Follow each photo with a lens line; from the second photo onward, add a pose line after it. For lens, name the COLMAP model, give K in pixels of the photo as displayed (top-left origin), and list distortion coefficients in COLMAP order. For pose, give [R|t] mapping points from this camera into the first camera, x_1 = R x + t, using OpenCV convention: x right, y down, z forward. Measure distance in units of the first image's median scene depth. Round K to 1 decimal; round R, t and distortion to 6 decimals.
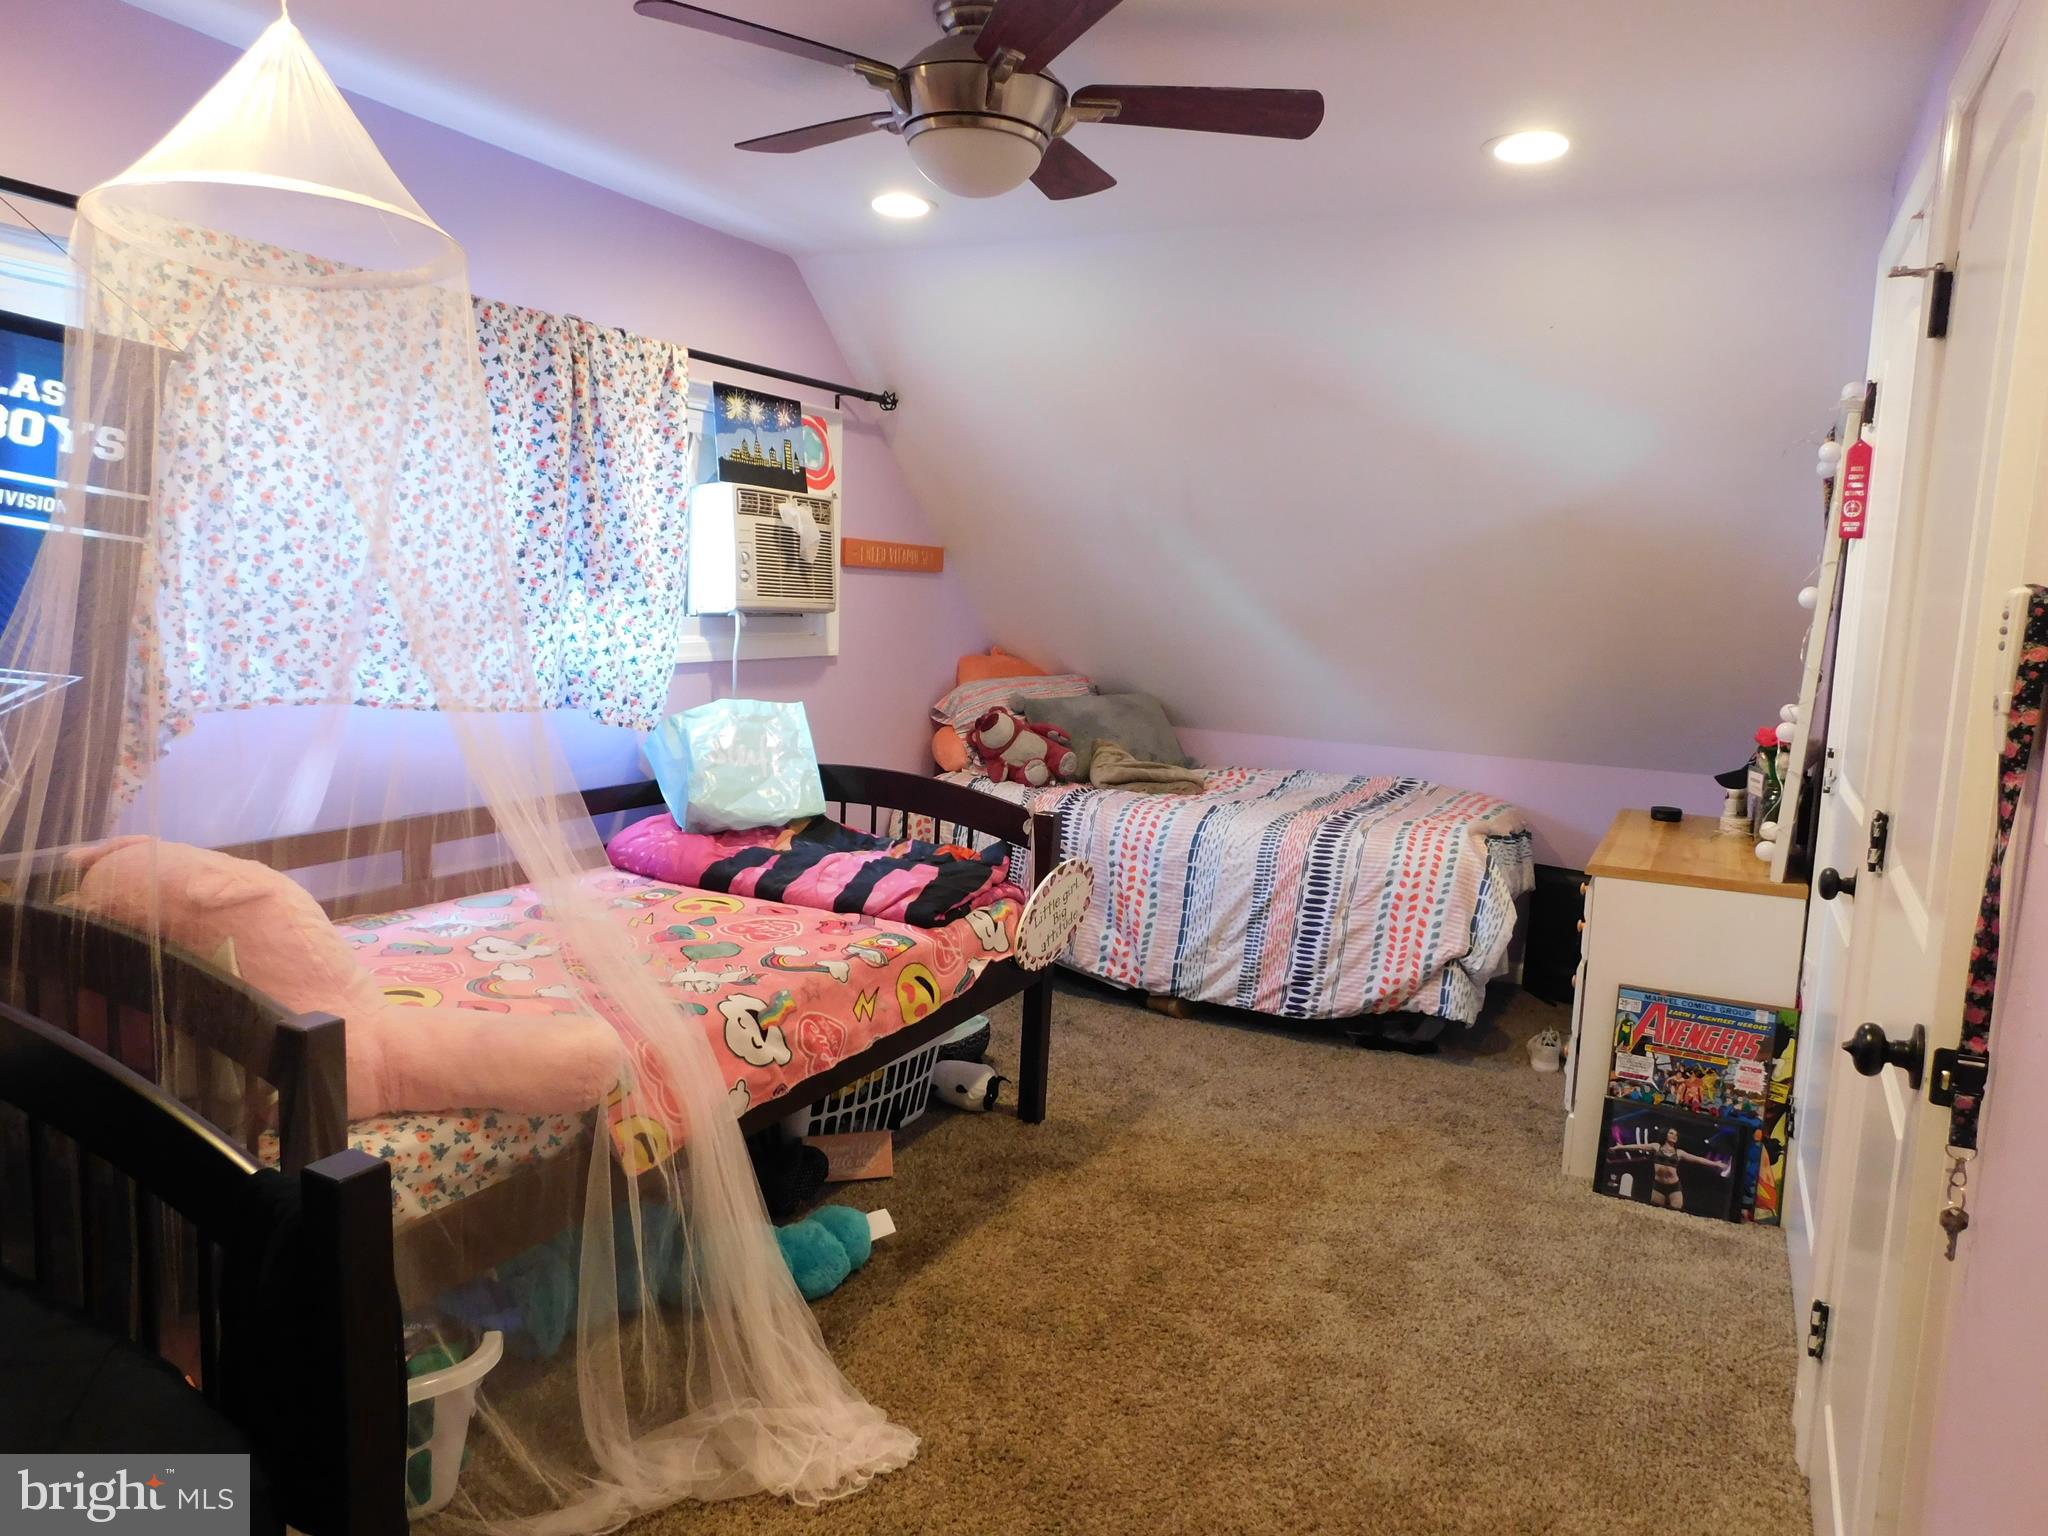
lens RADIAL K [[1348.4, 0, 1028.5], [0, 1348.4, 762.0], [0, 0, 1]] dist [-0.071869, 0.060085]
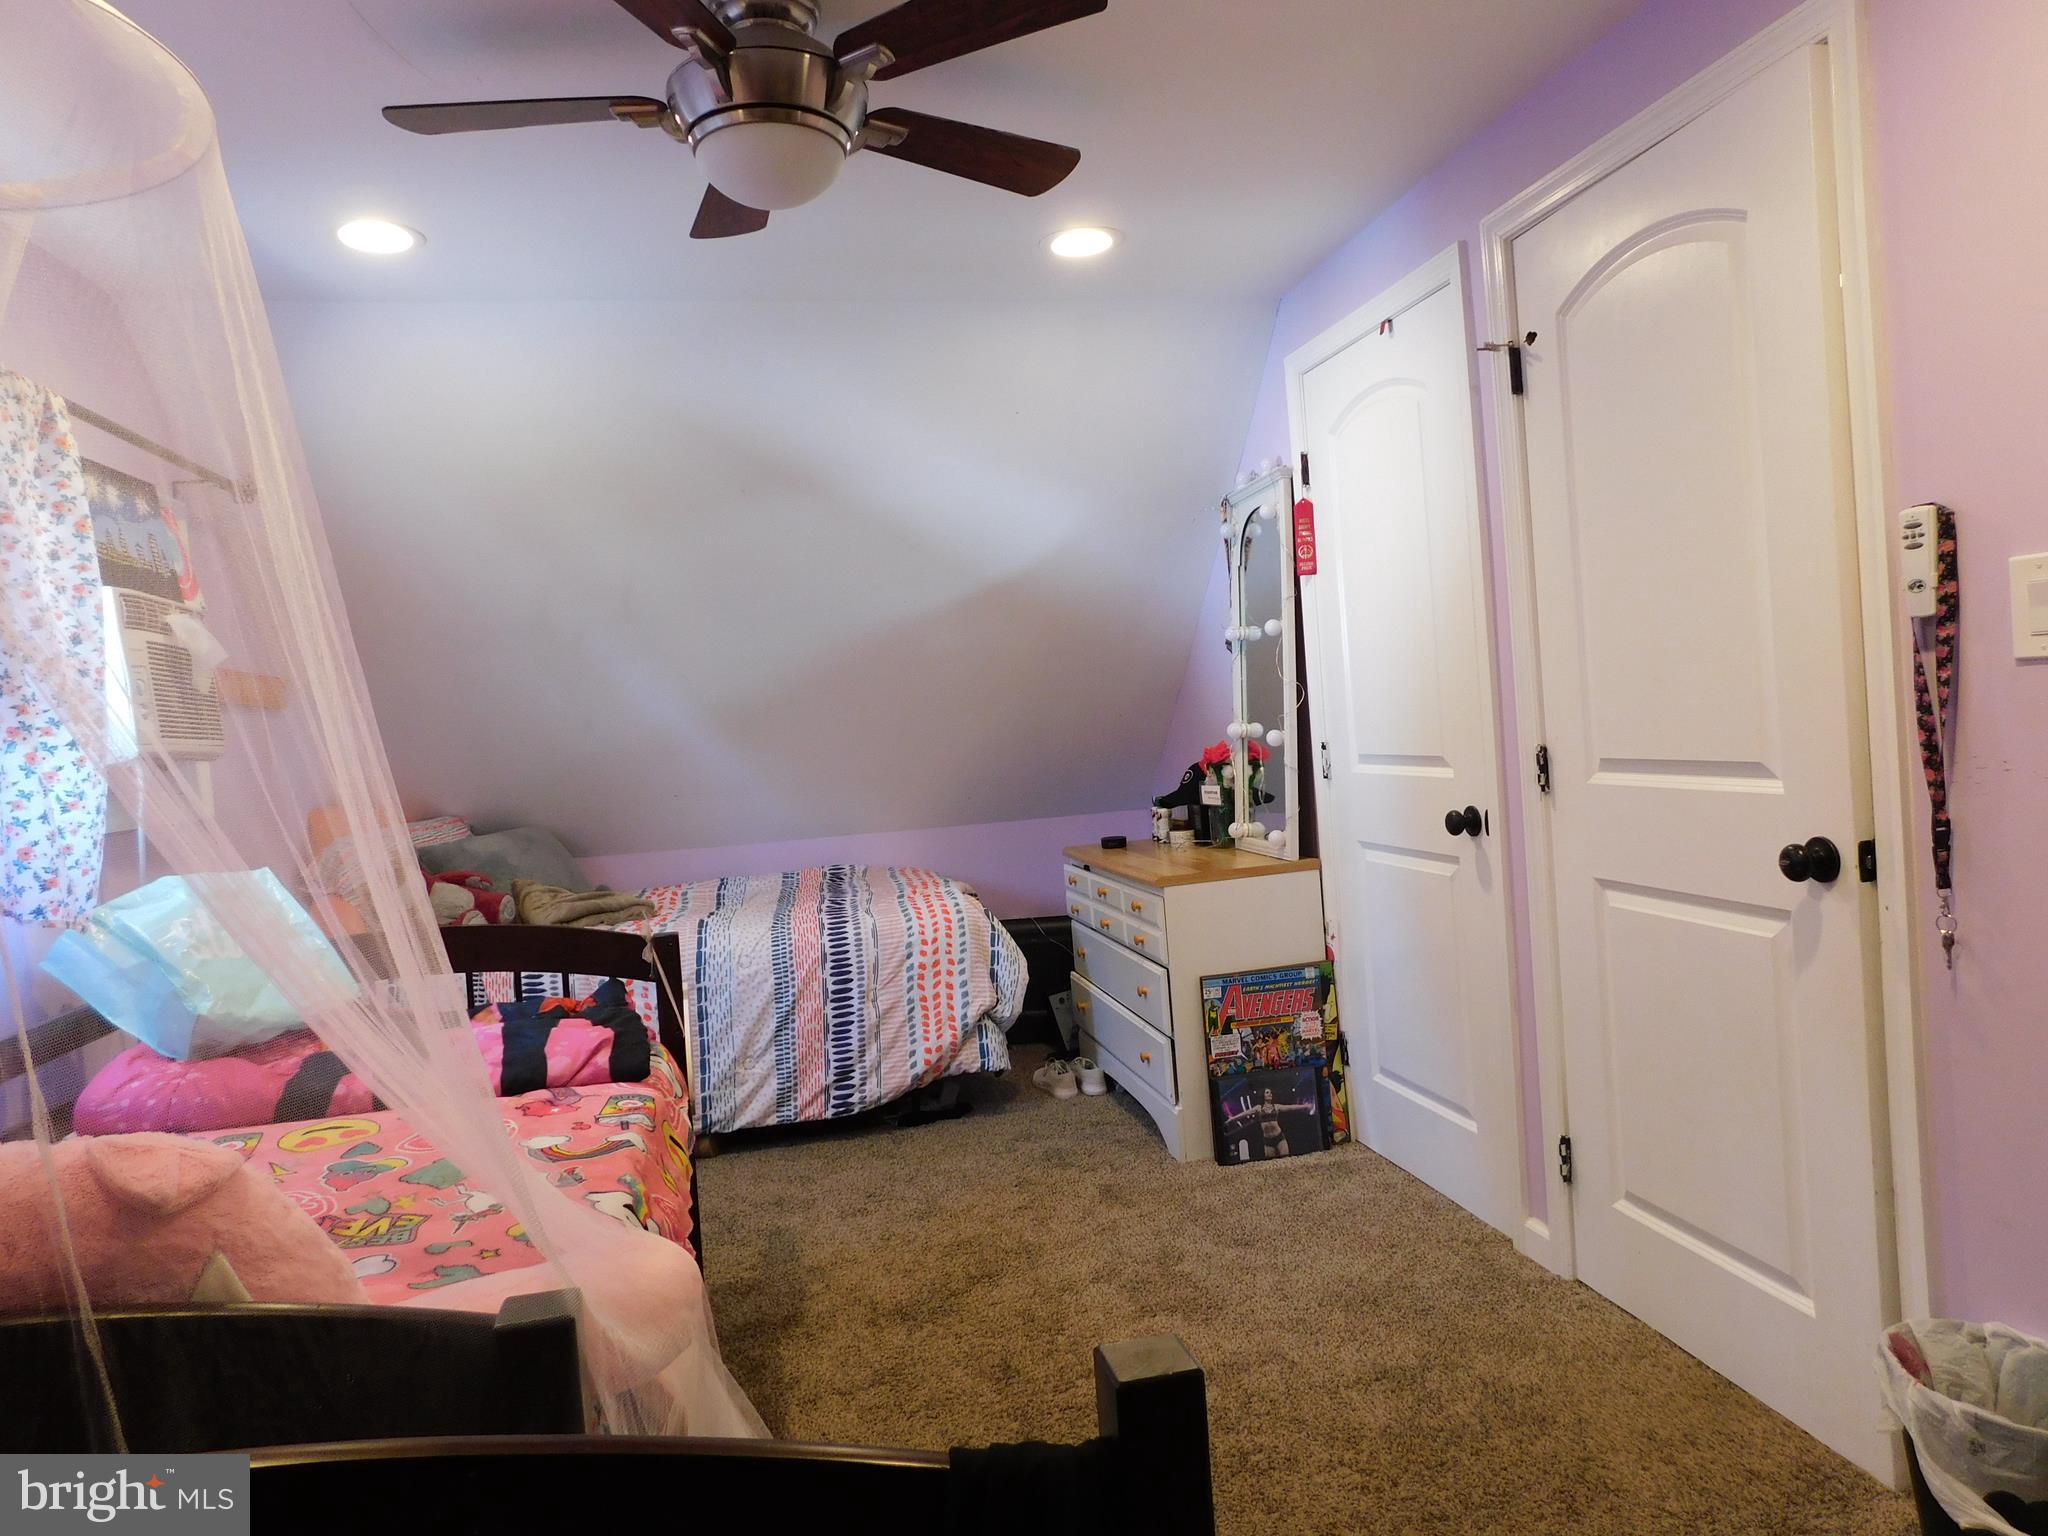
lens RADIAL K [[1348.4, 0, 1028.5], [0, 1348.4, 762.0], [0, 0, 1]] dist [-0.071869, 0.060085]
pose [[0.764347, -0.115731, 0.634335, -0.294175], [0.184795, 0.981812, -0.043543, 0.008510], [-0.617758, 0.150504, 0.771831, 0.146246]]
